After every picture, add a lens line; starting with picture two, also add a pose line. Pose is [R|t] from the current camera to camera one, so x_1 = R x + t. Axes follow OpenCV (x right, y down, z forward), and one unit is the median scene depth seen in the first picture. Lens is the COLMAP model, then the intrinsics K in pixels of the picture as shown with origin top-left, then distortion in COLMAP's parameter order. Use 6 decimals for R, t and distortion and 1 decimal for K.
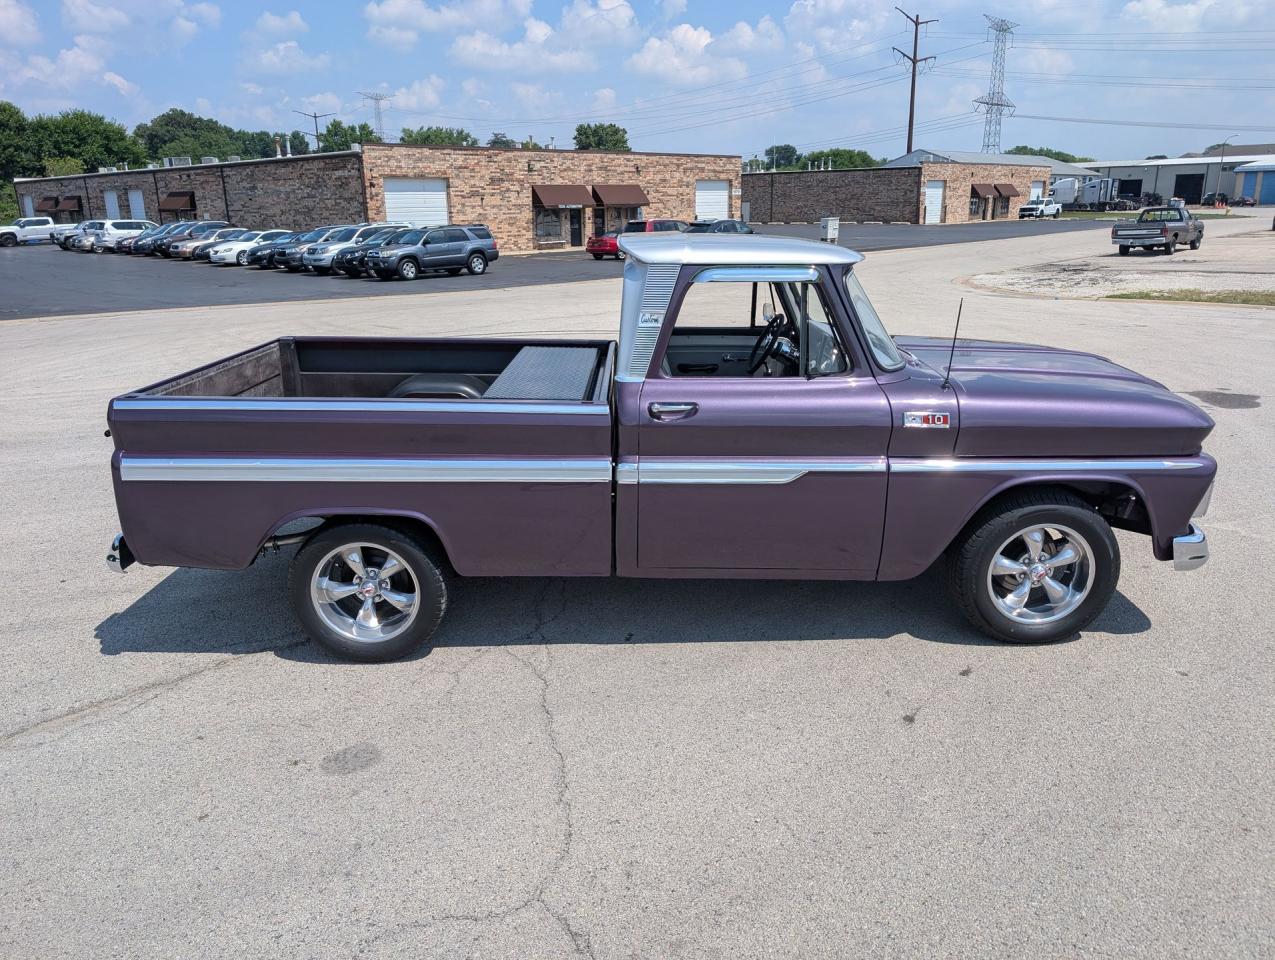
lens RADIAL K [[918.1, 0, 643.6], [0, 918.1, 463.7], [0, 0, 1]] dist [0.018562, -0.014035]
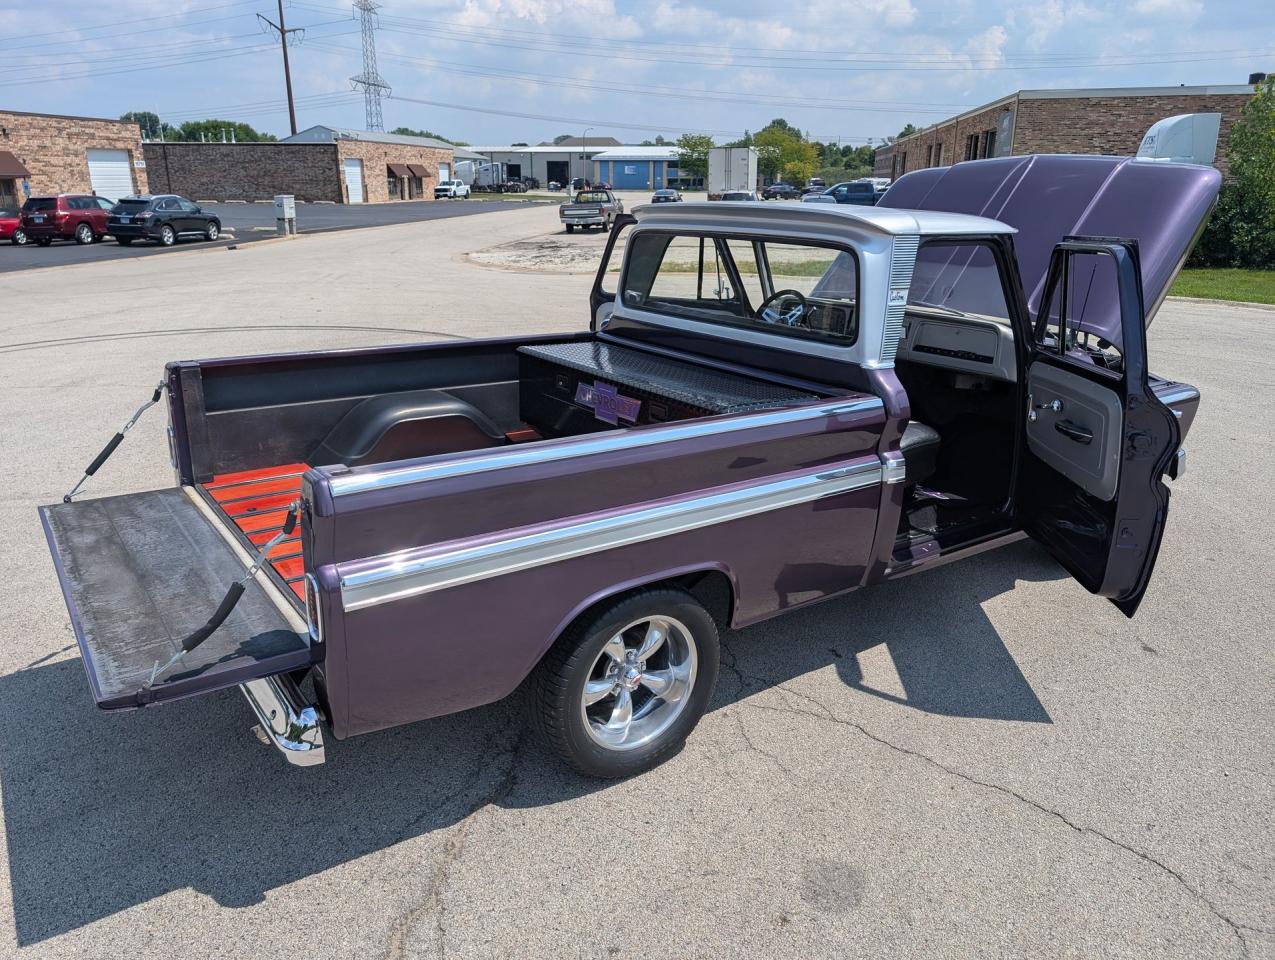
lens RADIAL K [[918.1, 0, 633.5], [0, 918.1, 483.5], [0, 0, 1]] dist [0.018562, -0.014035]
pose [[0.817799, -0.163578, 0.551768, -0.049028], [0.141502, 0.986475, 0.082726, -0.005940], [-0.557838, 0.010423, 0.829885, 0.026555]]
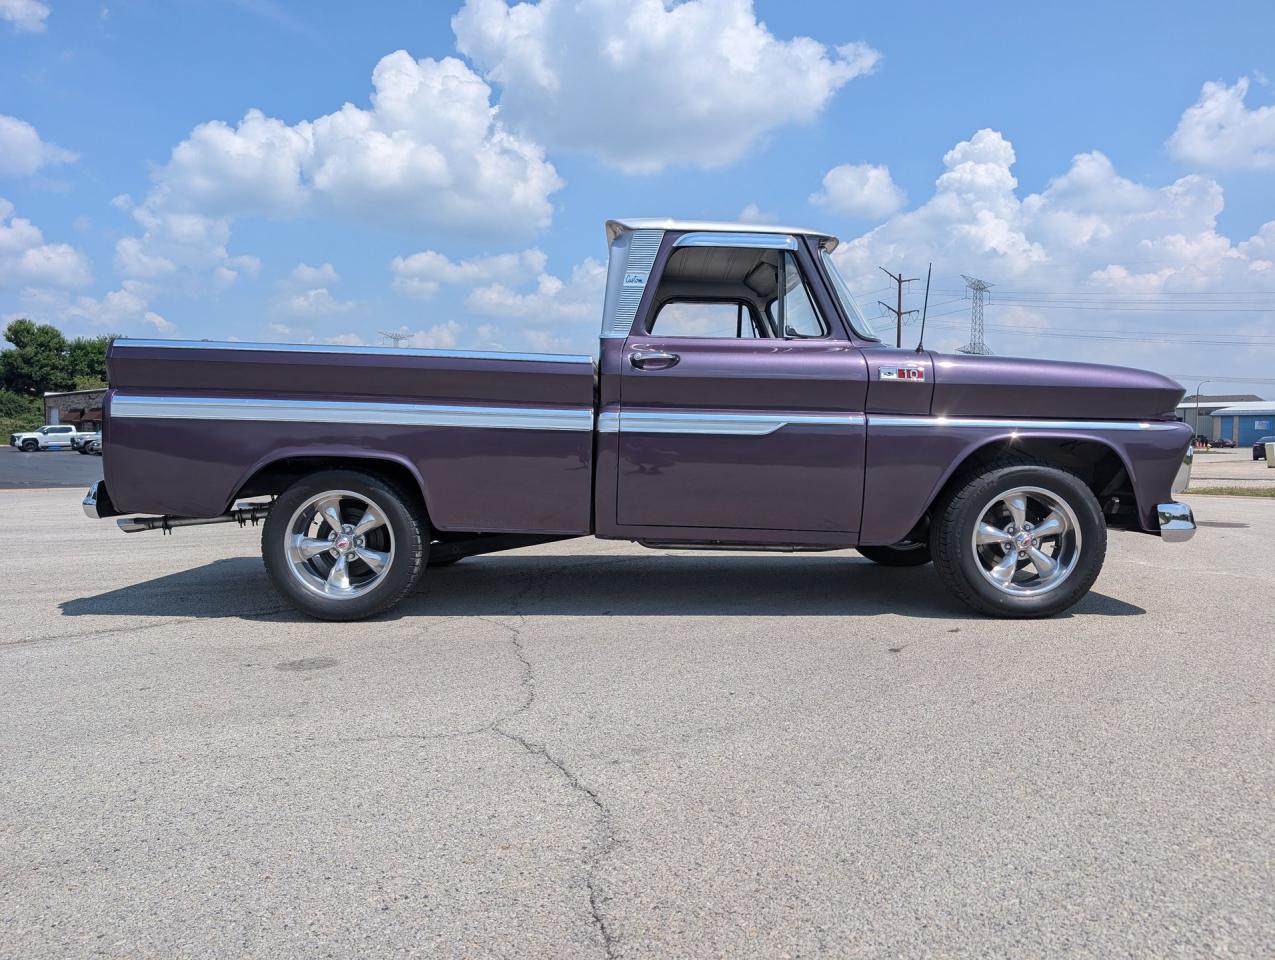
lens RADIAL K [[918.1, 0, 636.7], [0, 918.1, 483.8], [0, 0, 1]] dist [0.018562, -0.014035]
pose [[0.999735, 0.021892, -0.007101, 0.001472], [-0.022932, 0.973739, -0.226510, 0.020576], [0.001956, 0.226613, 0.973983, 0.001943]]
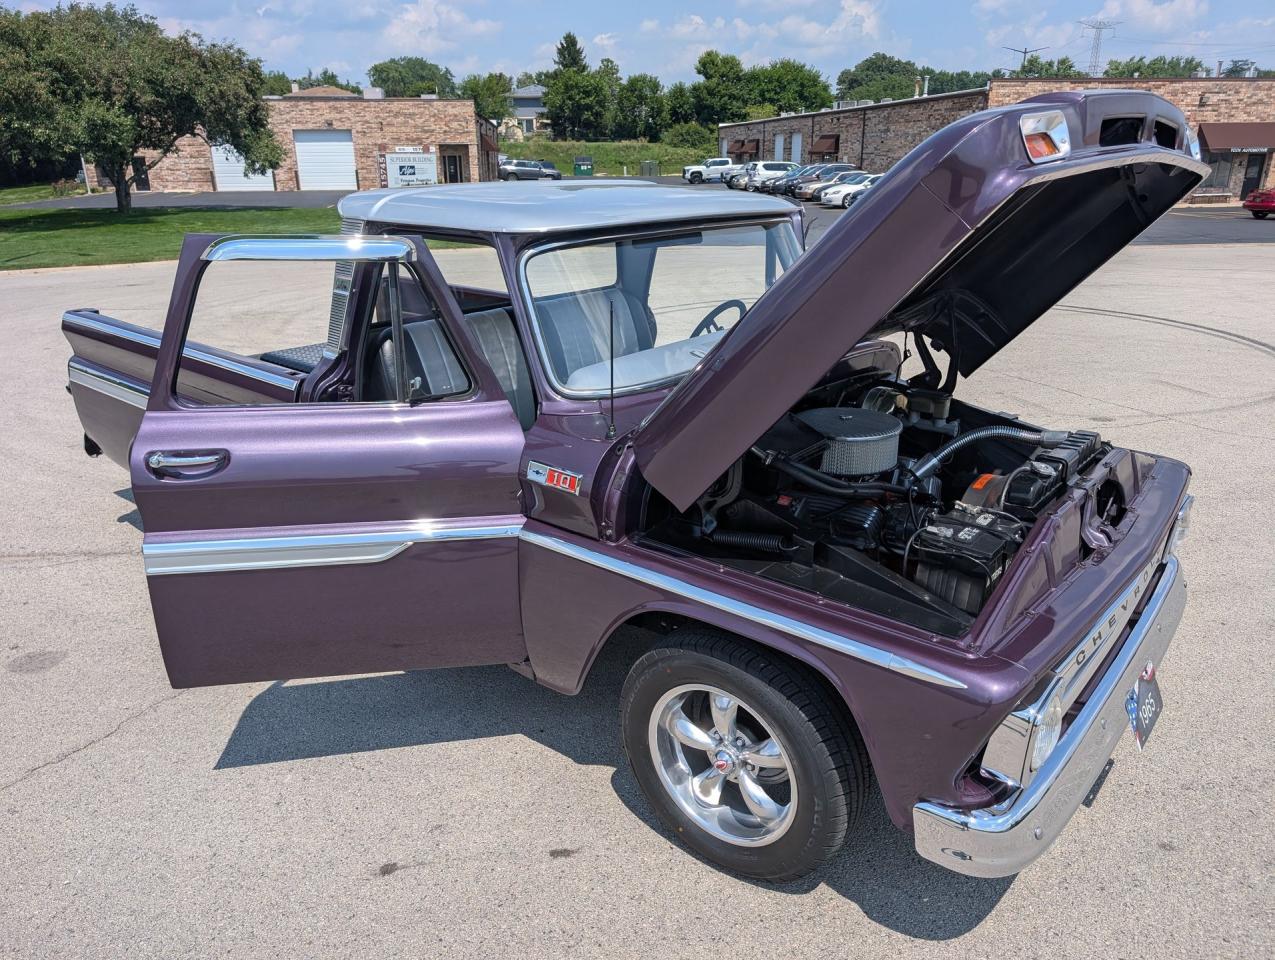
lens RADIAL K [[918.1, 0, 643.5], [0, 918.1, 487.5], [0, 0, 1]] dist [0.018562, -0.014035]
pose [[0.771616, 0.225144, -0.594910, 0.050407], [-0.177366, 0.974324, 0.138684, -0.009674], [0.610860, -0.001494, 0.791738, 0.033782]]
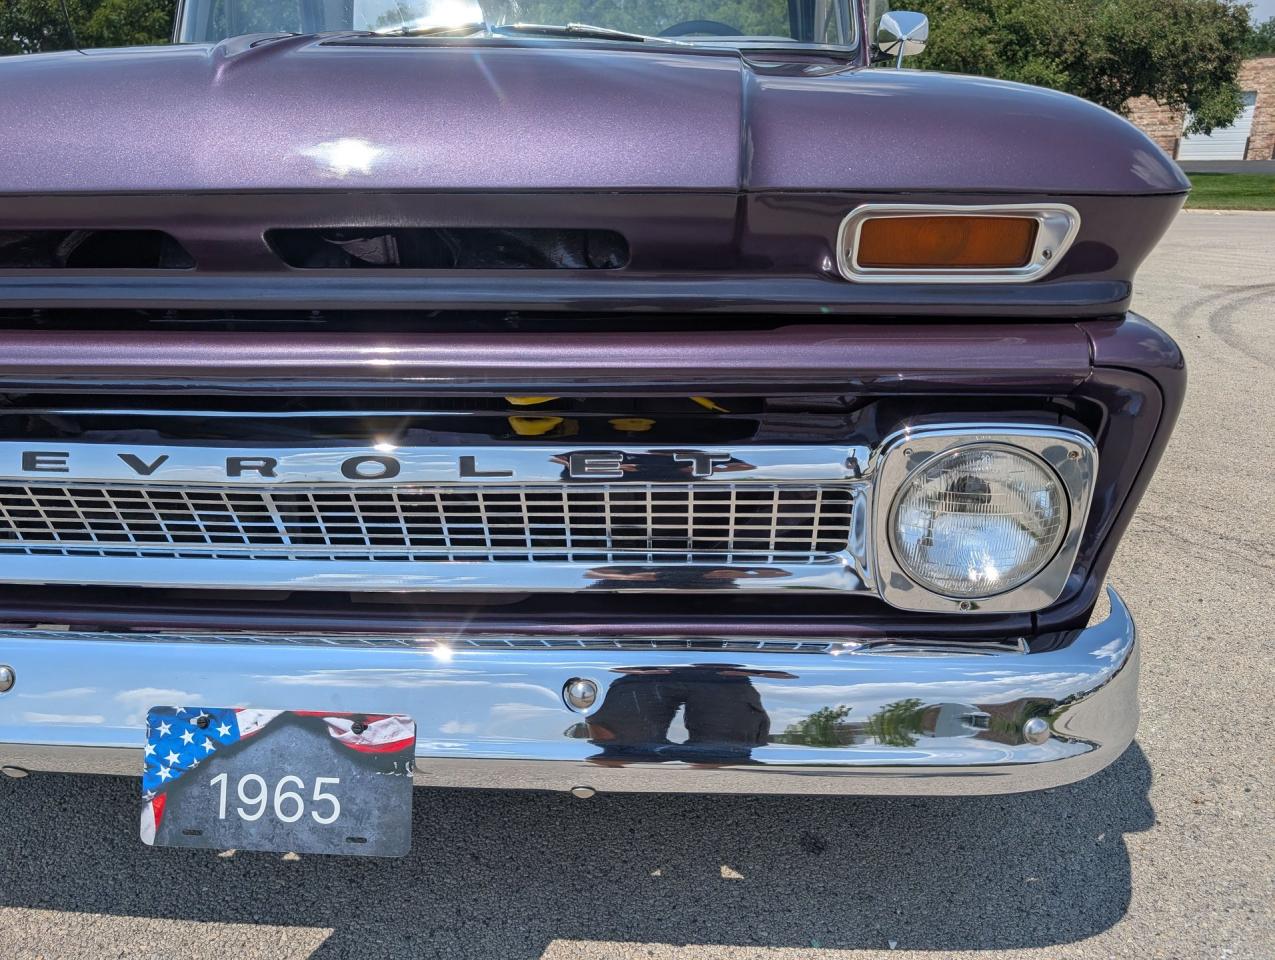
lens RADIAL K [[923.8, 0, 637.9], [0, 923.8, 487.2], [0, 0, 1]] dist [0.015604, -0.017536]
pose [[-0.080606, 0.356054, -0.930982, 0.058894], [-0.252205, 0.896342, 0.364642, -0.010437], [0.964311, 0.264191, 0.017548, 0.091639]]
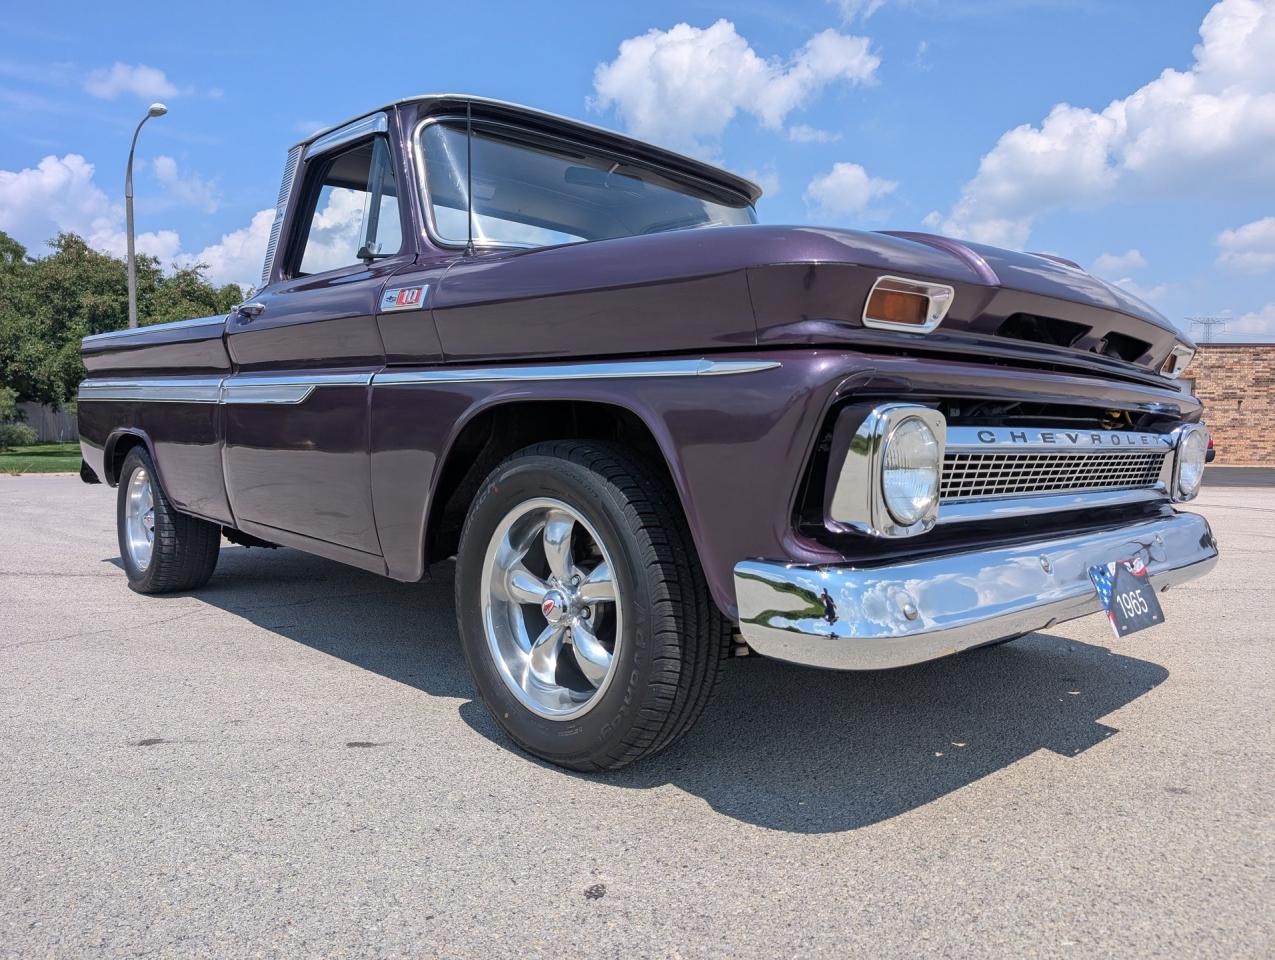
lens RADIAL K [[923.8, 0, 635.4], [0, 923.8, 473.0], [0, 0, 1]] dist [0.015604, -0.017536]
pose [[0.678148, 0.054029, -0.732937, 0.057717], [-0.220570, 0.966281, -0.132852, 0.007462], [0.701045, 0.251757, 0.667199, 0.048226]]
